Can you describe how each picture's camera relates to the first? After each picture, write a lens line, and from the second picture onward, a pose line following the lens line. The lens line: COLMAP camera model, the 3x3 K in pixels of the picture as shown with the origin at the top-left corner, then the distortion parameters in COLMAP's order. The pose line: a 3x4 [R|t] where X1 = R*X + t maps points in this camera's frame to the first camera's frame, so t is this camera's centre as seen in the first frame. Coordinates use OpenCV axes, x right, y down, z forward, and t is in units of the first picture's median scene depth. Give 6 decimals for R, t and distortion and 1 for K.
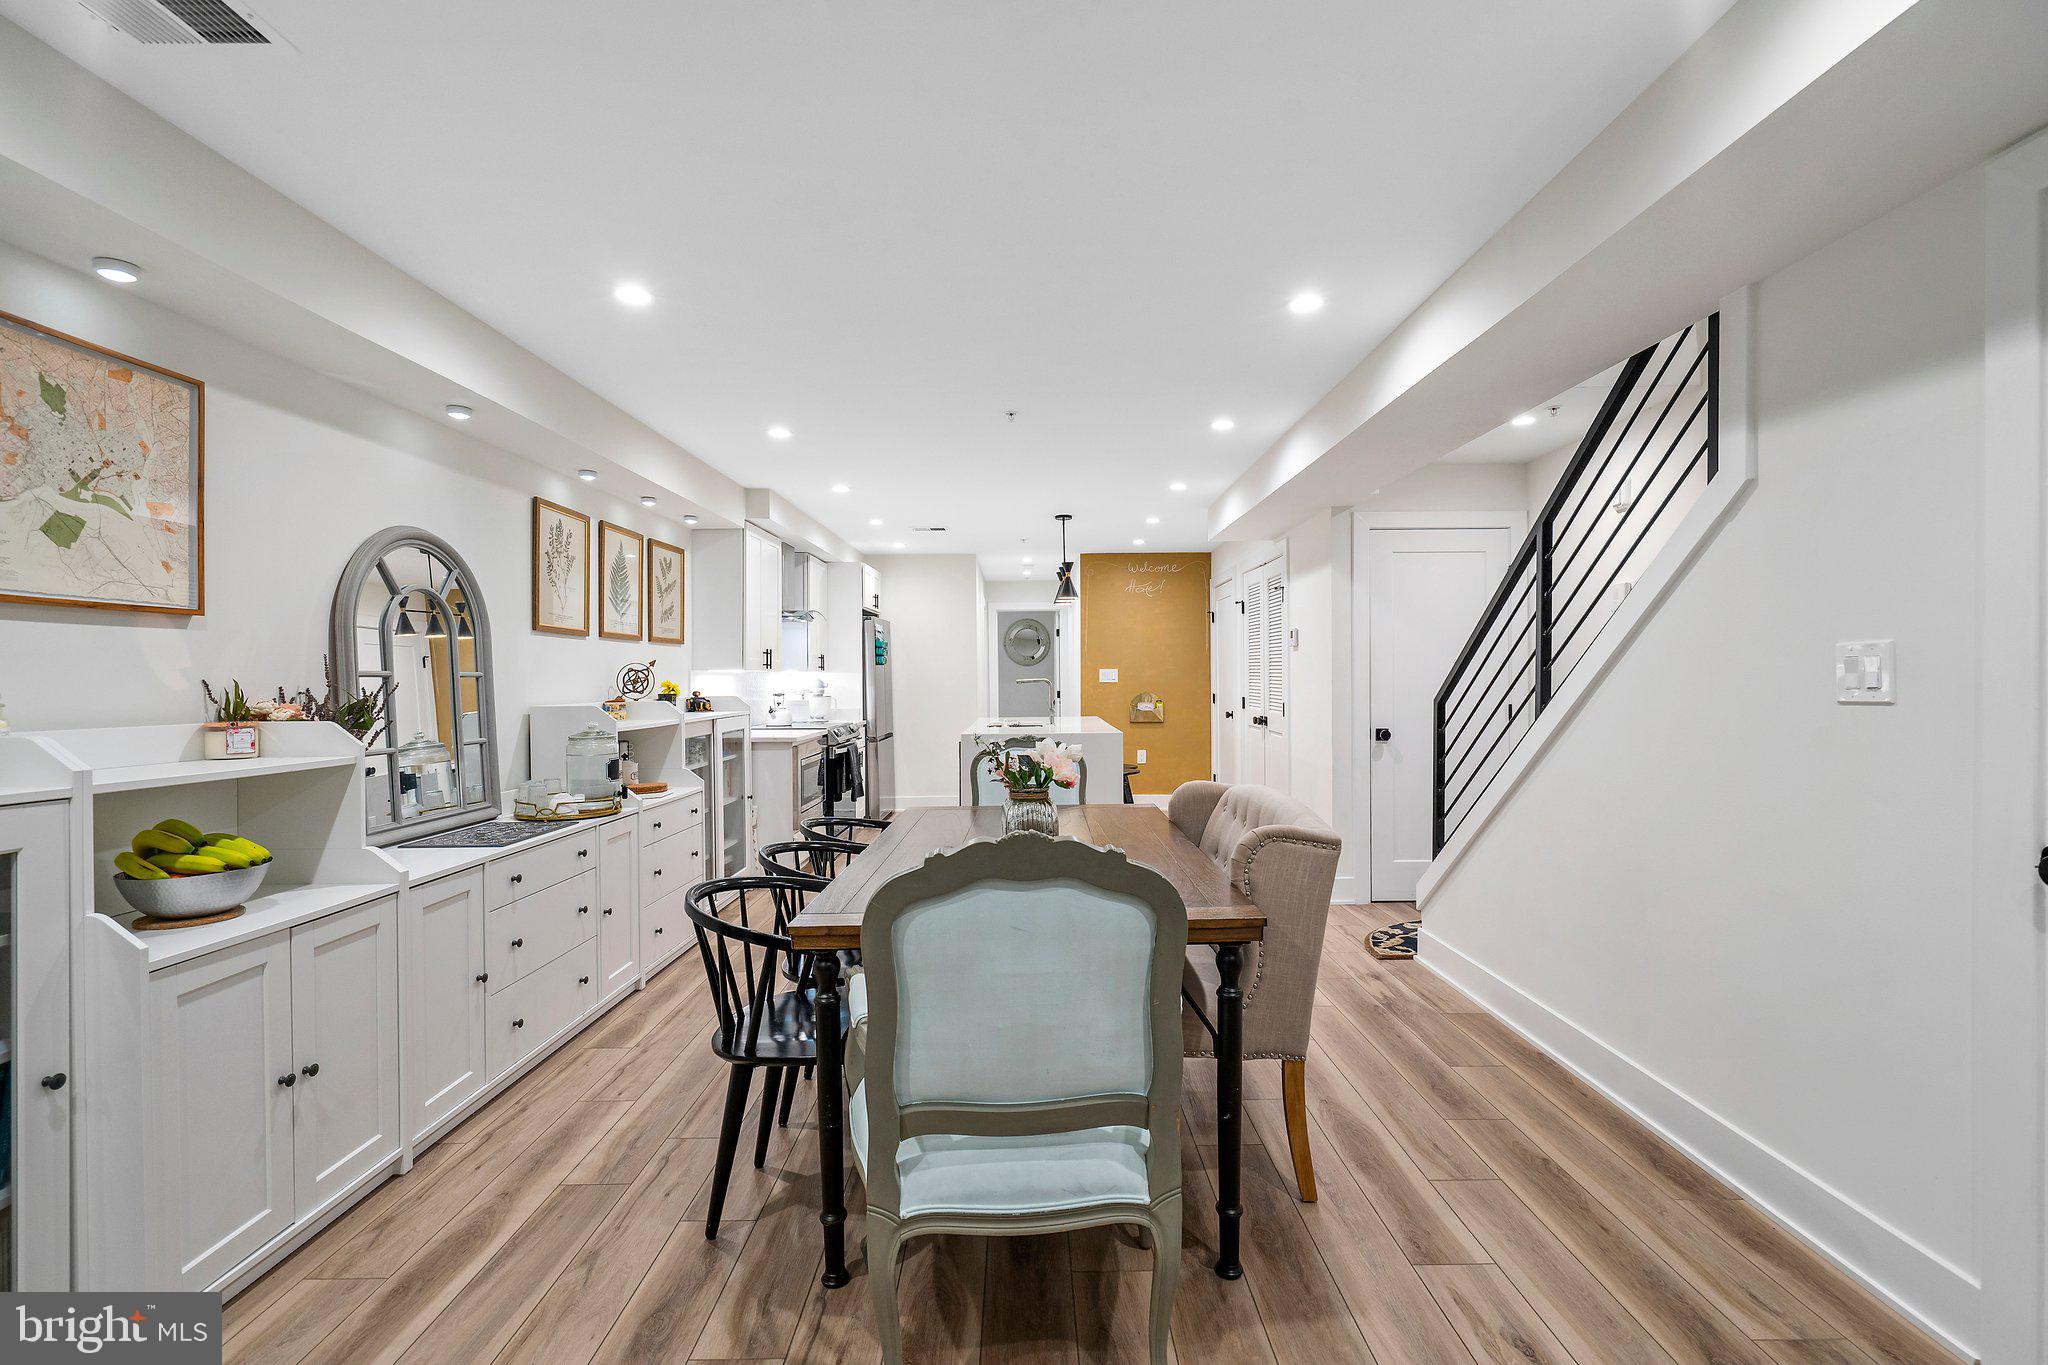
lens RADIAL K [[923.8, 0, 1024.4], [0, 923.8, 680.4], [0, 0, 1]] dist [-0.001262, 0.000767]
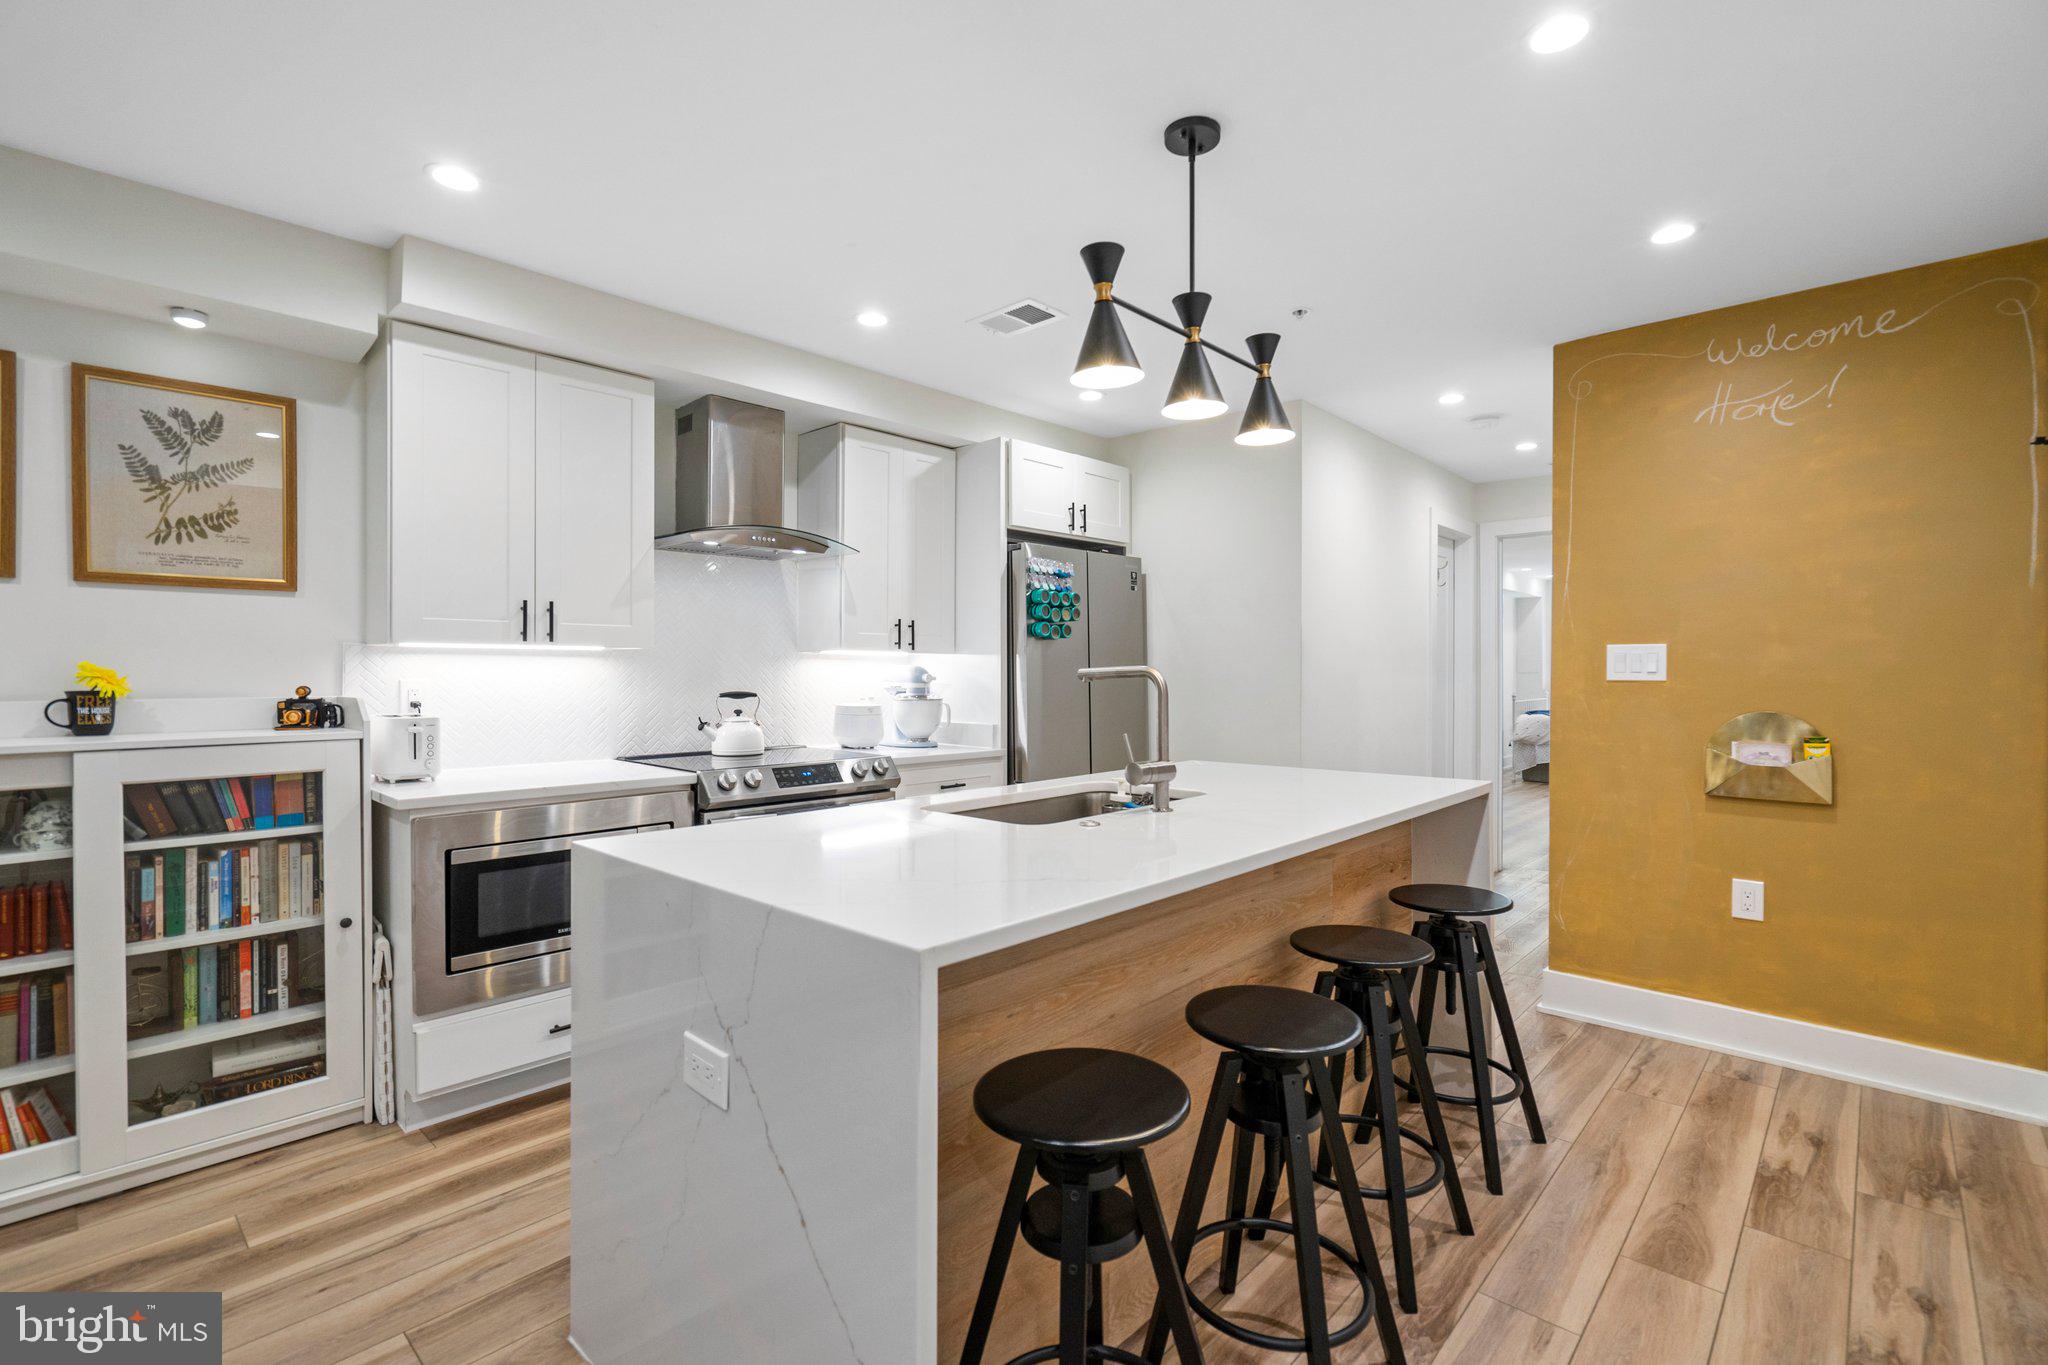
lens RADIAL K [[923.8, 0, 1024.4], [0, 923.8, 680.4], [0, 0, 1]] dist [-0.001262, 0.000767]
pose [[0.735944, 0.015398, -0.676867, 0.178746], [-0.008685, 0.999874, 0.013302, -0.000981], [0.676986, -0.003911, 0.735985, 0.631222]]
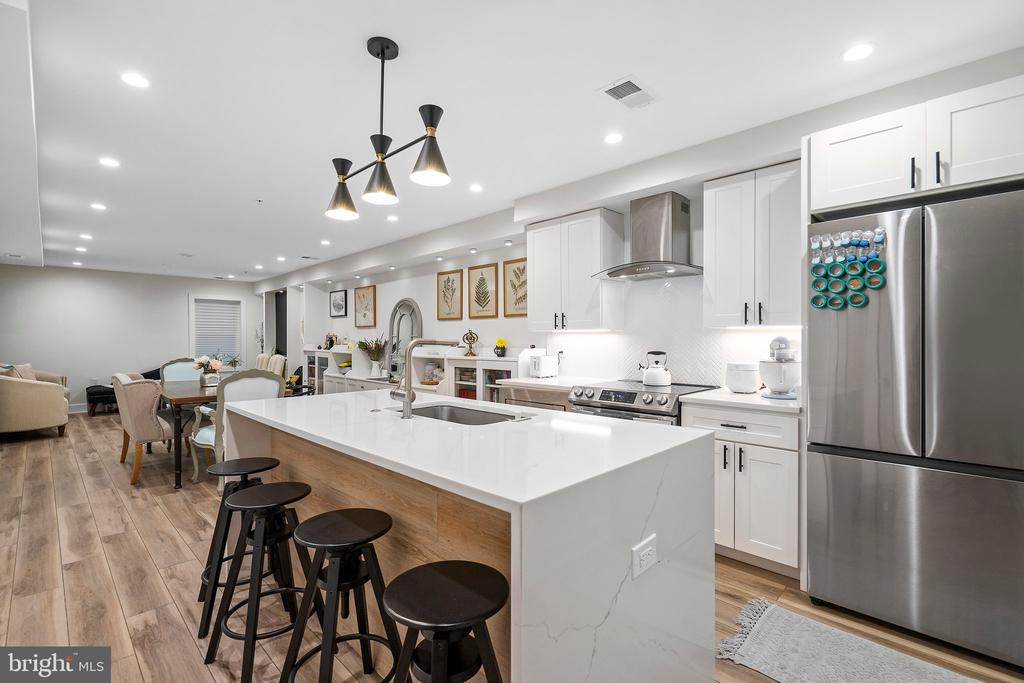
lens RADIAL K [[461.9, 0, 512.2], [0, 461.9, 340.4], [0, 0, 1]] dist [-0.001262, 0.000767]
pose [[-0.695648, 0.011183, -0.718296, 0.162722], [0.005506, 0.999932, 0.010235, -0.003068], [0.718362, 0.003166, -0.695663, 1.067516]]
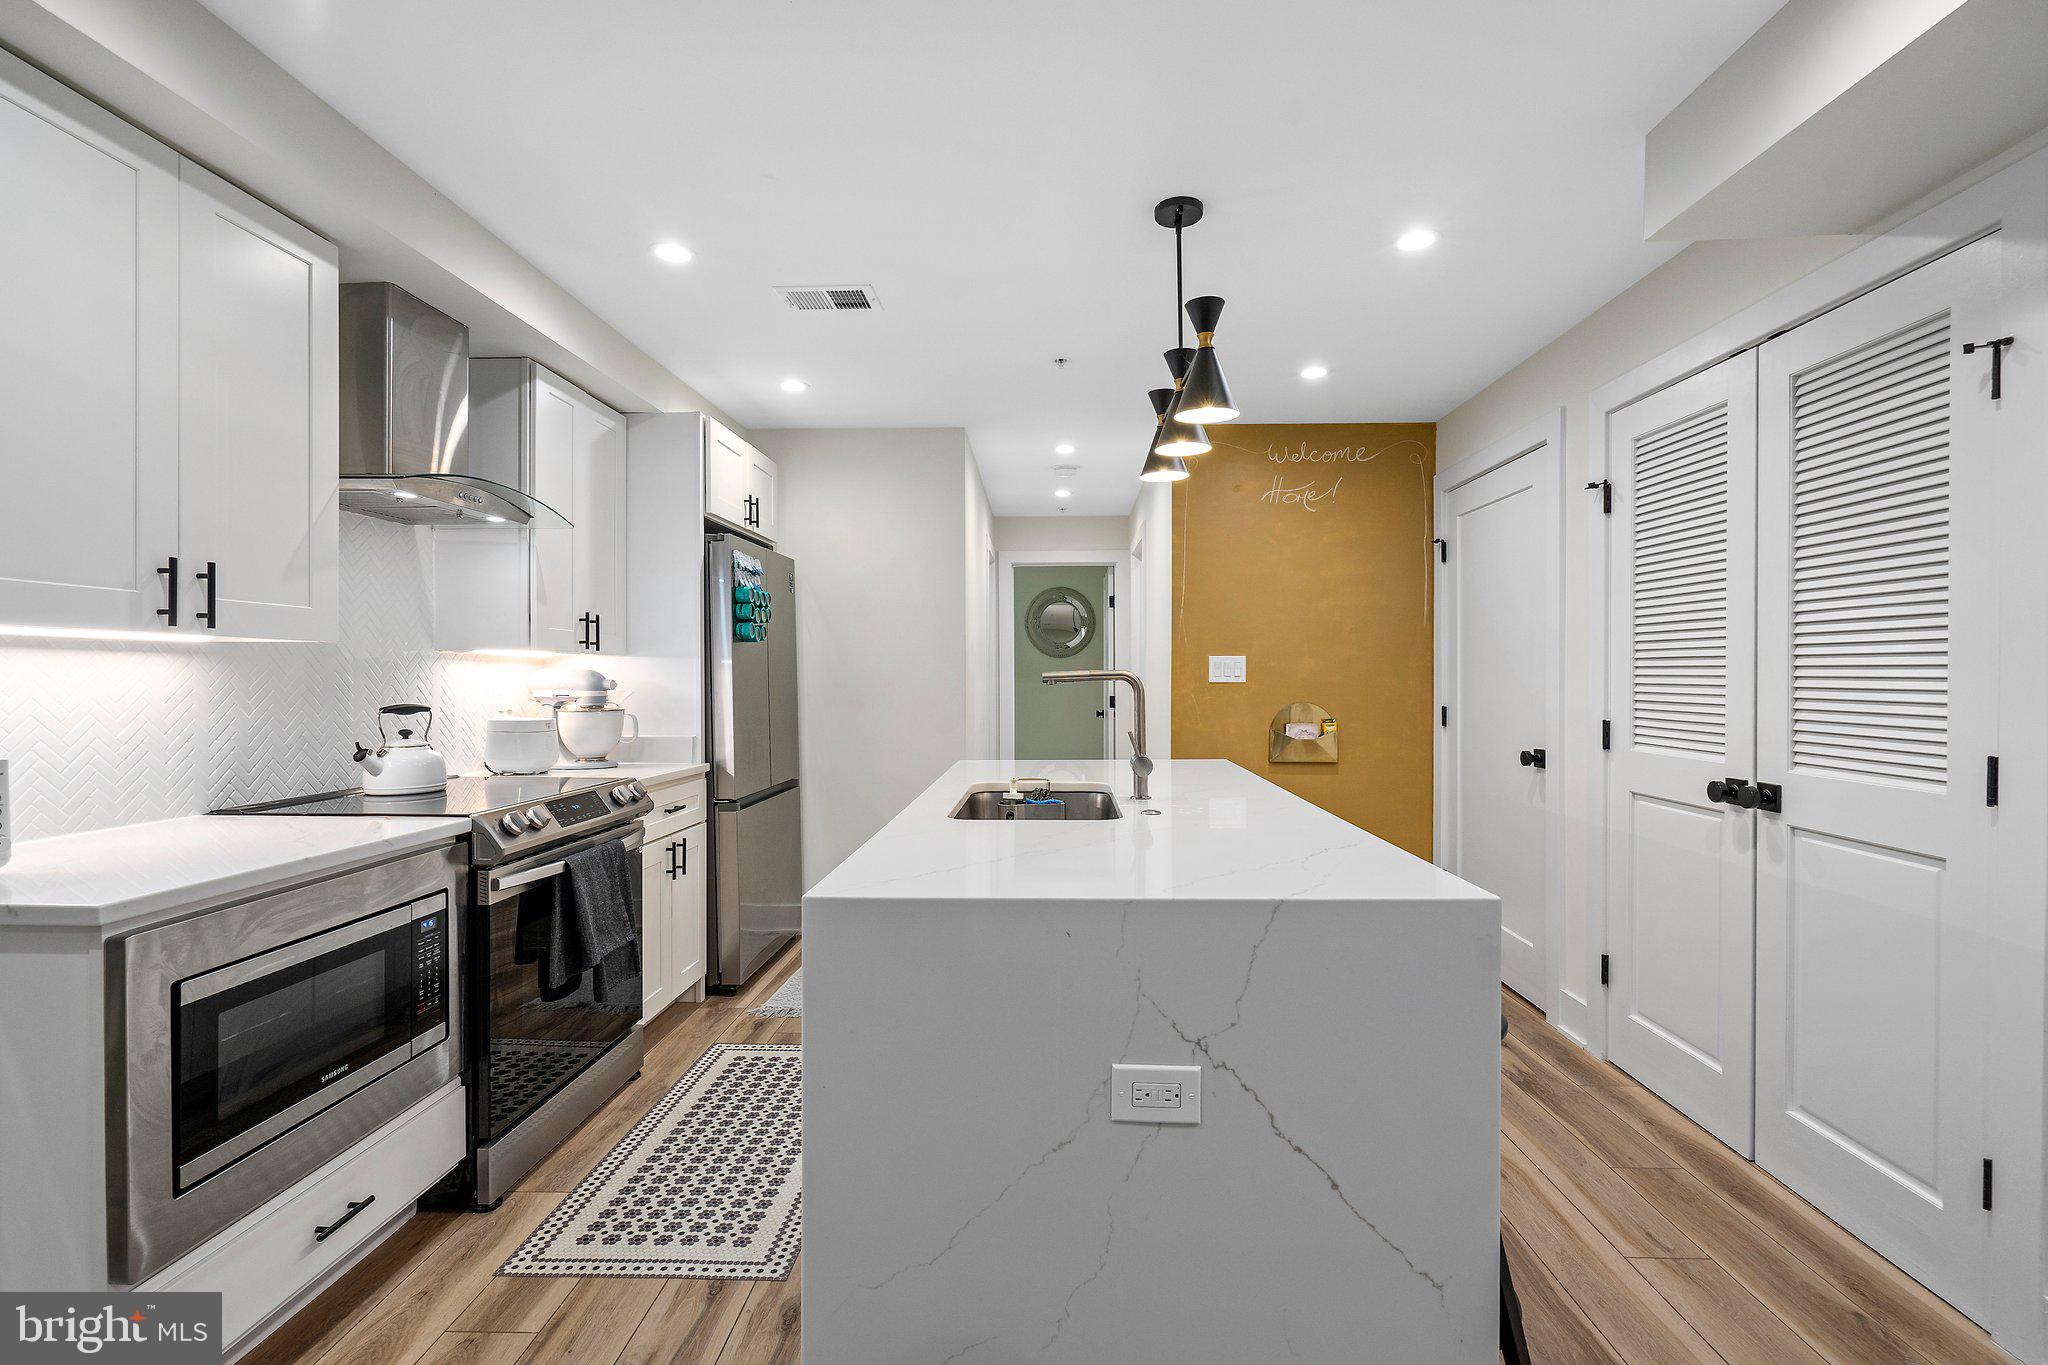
lens RADIAL K [[923.8, 0, 1024.4], [0, 923.8, 680.4], [0, 0, 1]] dist [-0.001262, 0.000767]
pose [[0.999491, 0.006736, -0.031183, -0.003531], [-0.006731, 0.999977, 0.000248, 0.001705], [0.031184, -0.000038, 0.999514, 0.552316]]
